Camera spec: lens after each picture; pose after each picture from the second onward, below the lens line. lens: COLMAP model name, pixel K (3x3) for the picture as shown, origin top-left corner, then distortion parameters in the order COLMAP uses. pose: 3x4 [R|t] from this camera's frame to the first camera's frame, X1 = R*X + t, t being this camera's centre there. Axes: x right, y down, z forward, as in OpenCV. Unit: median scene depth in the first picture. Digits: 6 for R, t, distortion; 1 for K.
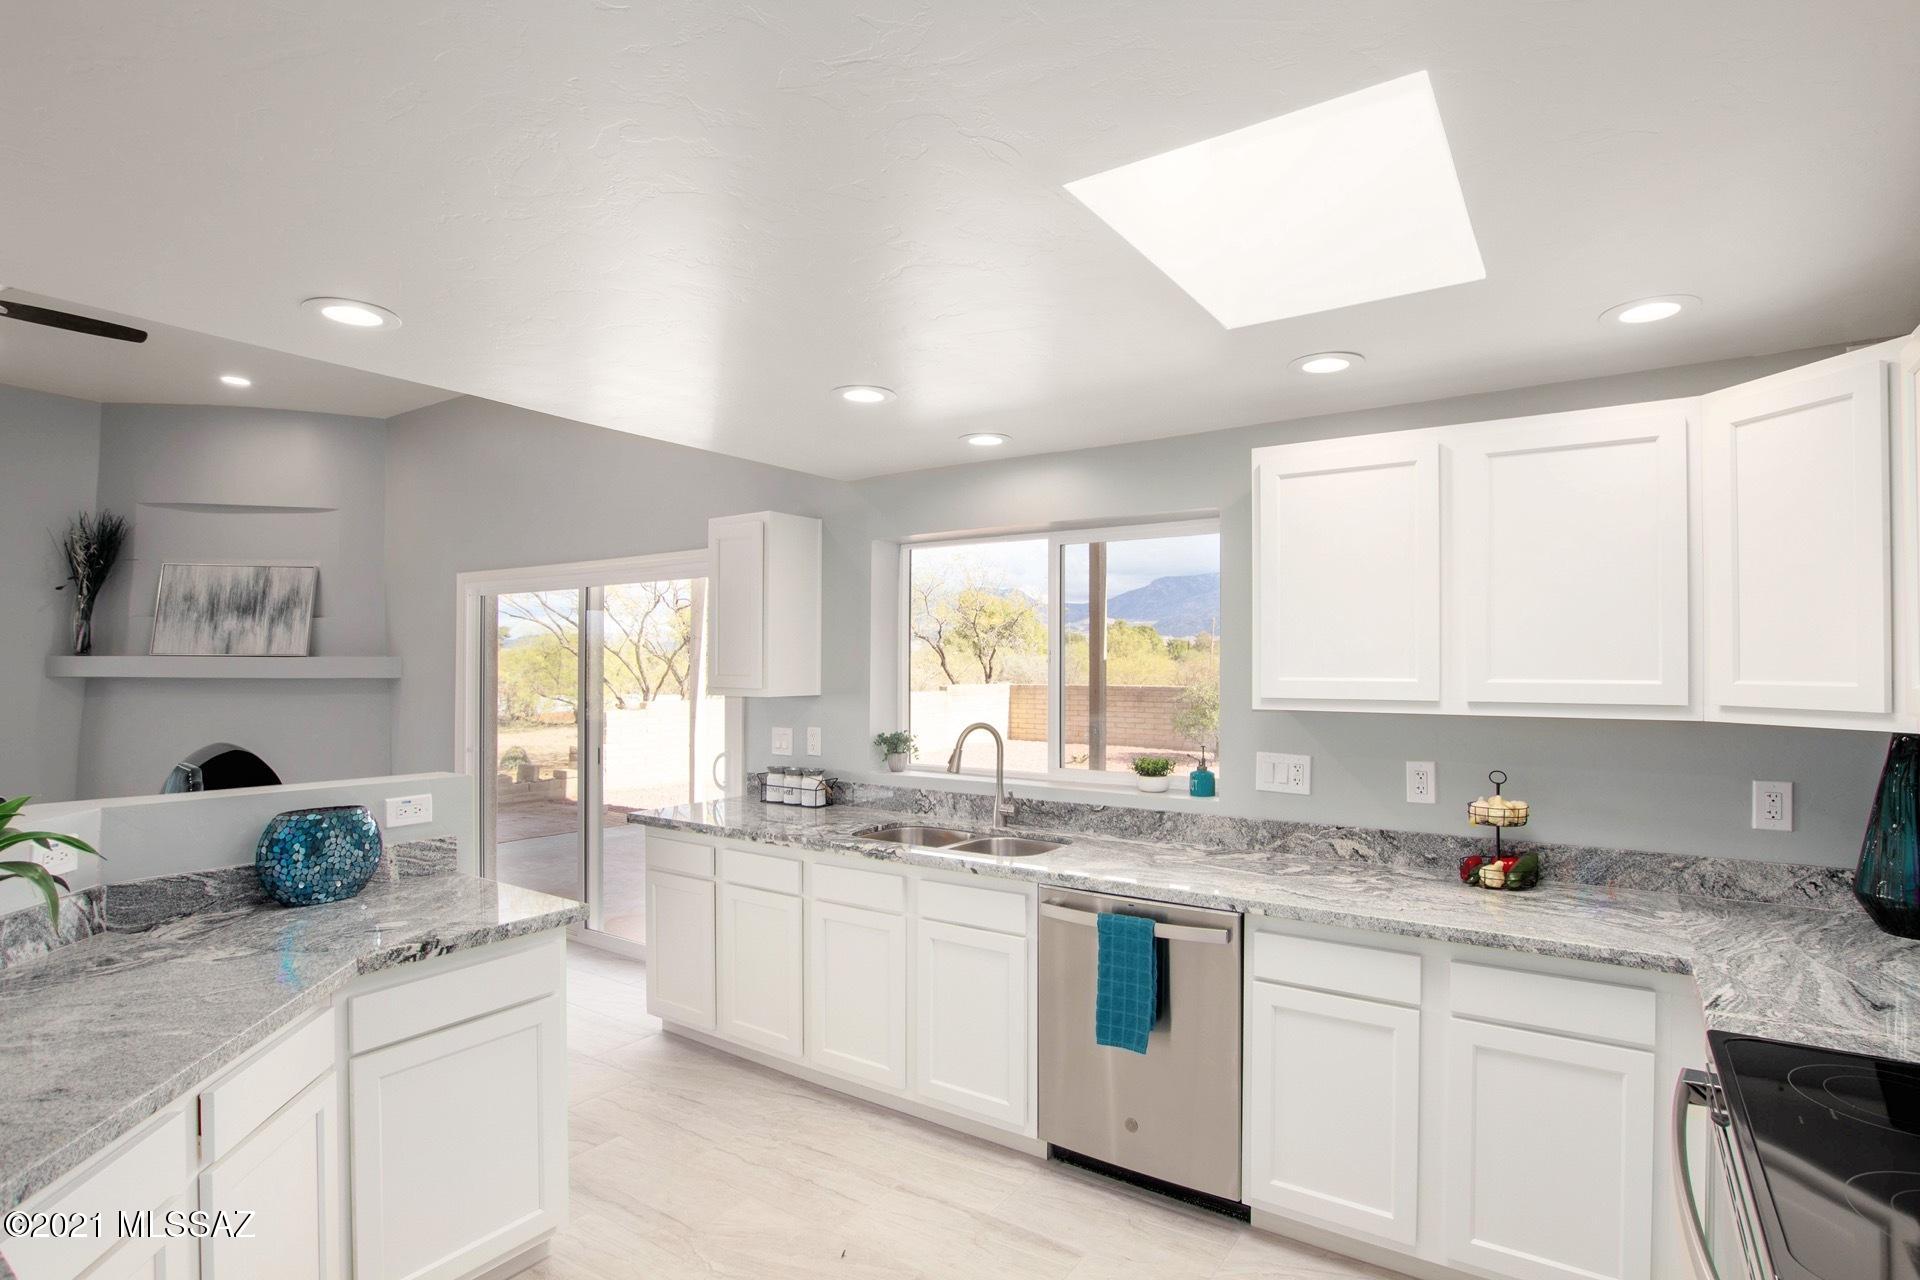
lens RADIAL K [[959.0, 0, 967.5], [0, 959.0, 665.3], [0, 0, 1]] dist [-0.035553, 0.000587]
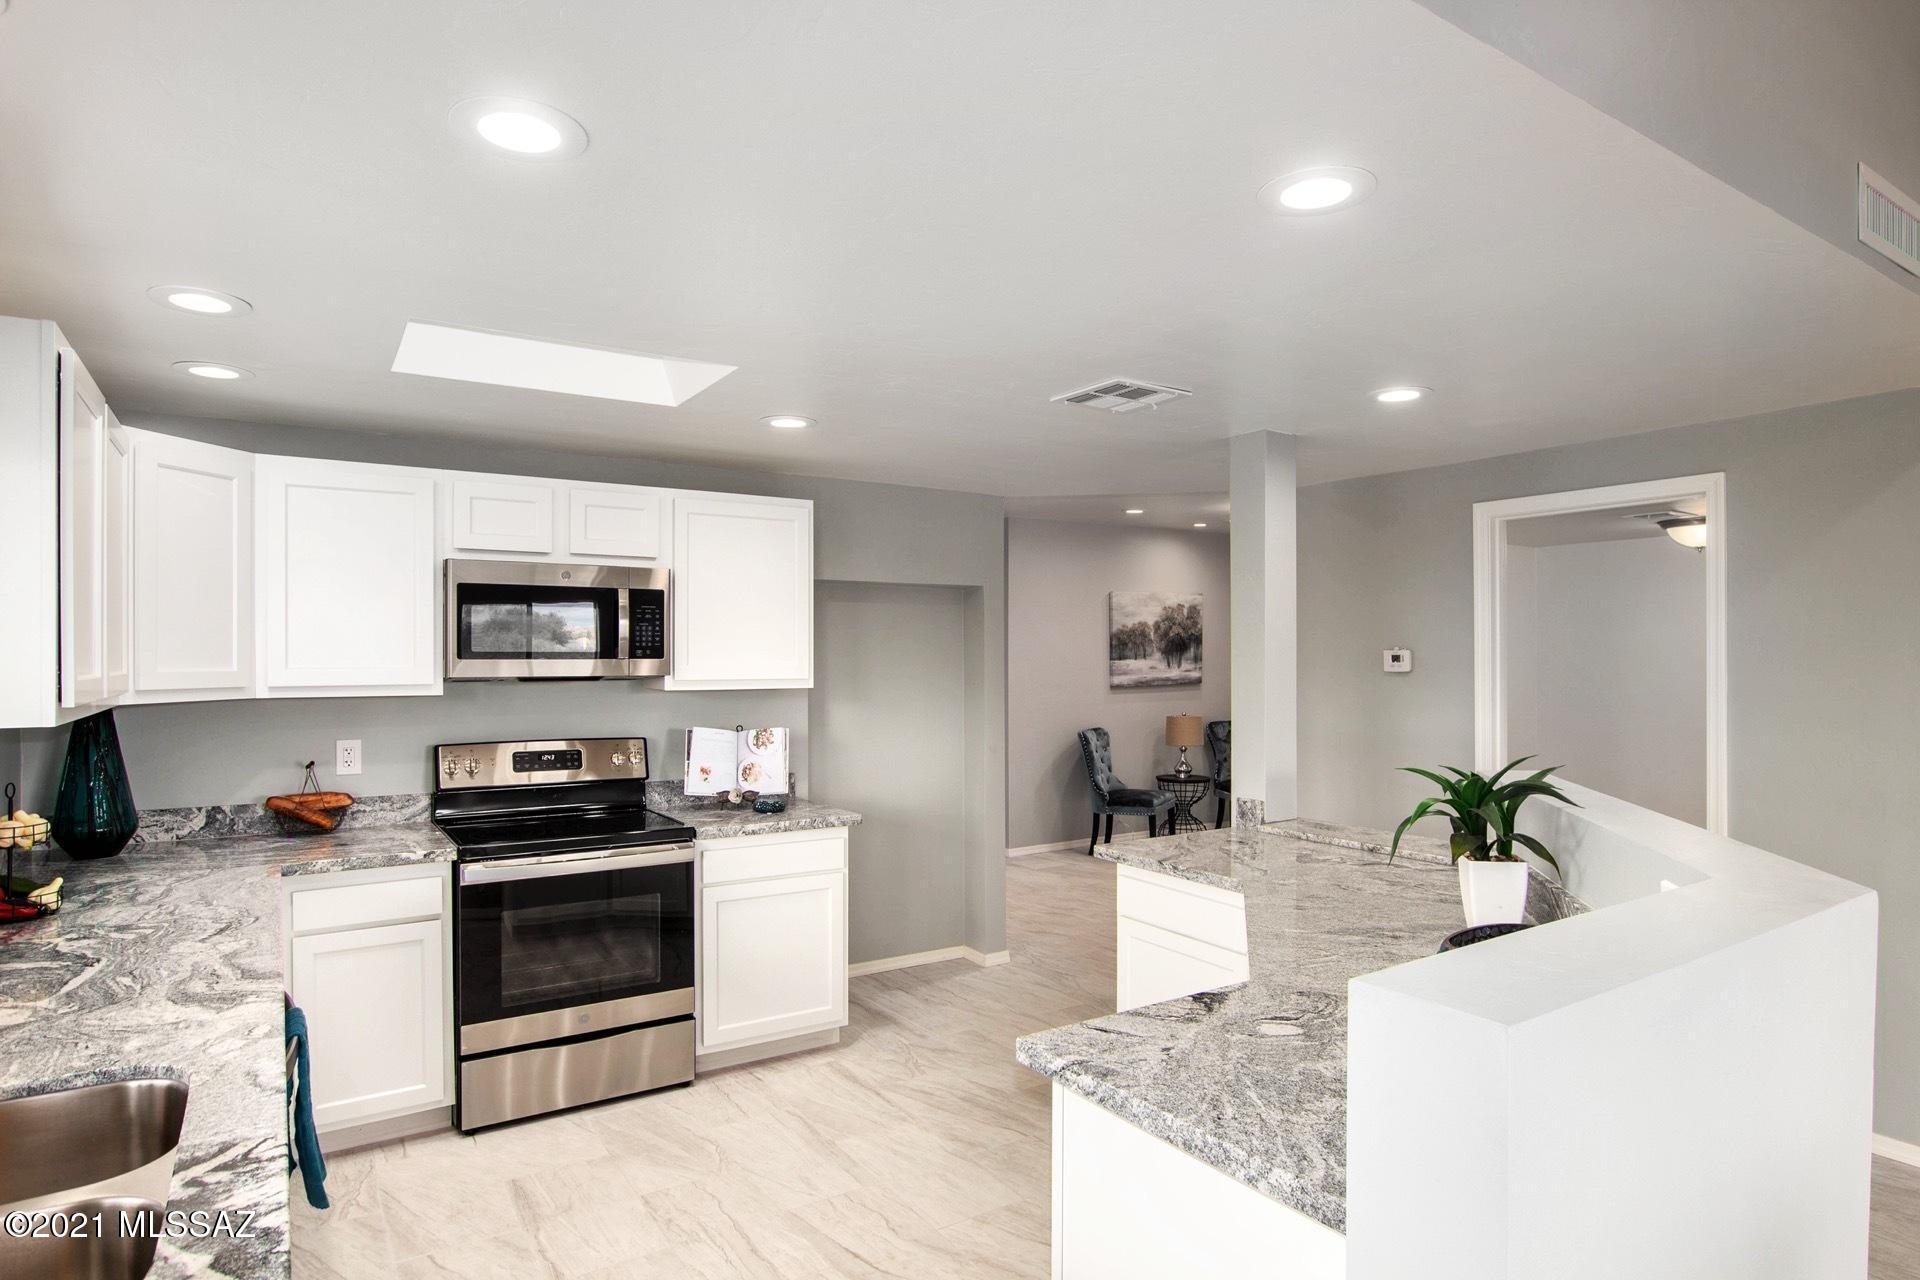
lens RADIAL K [[1066.3, 0, 960.0], [0, 1066.3, 640.0], [0, 0, 1]] dist [-0.002406, -0.000521]
pose [[-0.918900, 0.004068, 0.394468, -0.502093], [-0.001042, 0.999918, -0.012739, -0.005878], [-0.394488, -0.012117, -0.918821, 1.303565]]
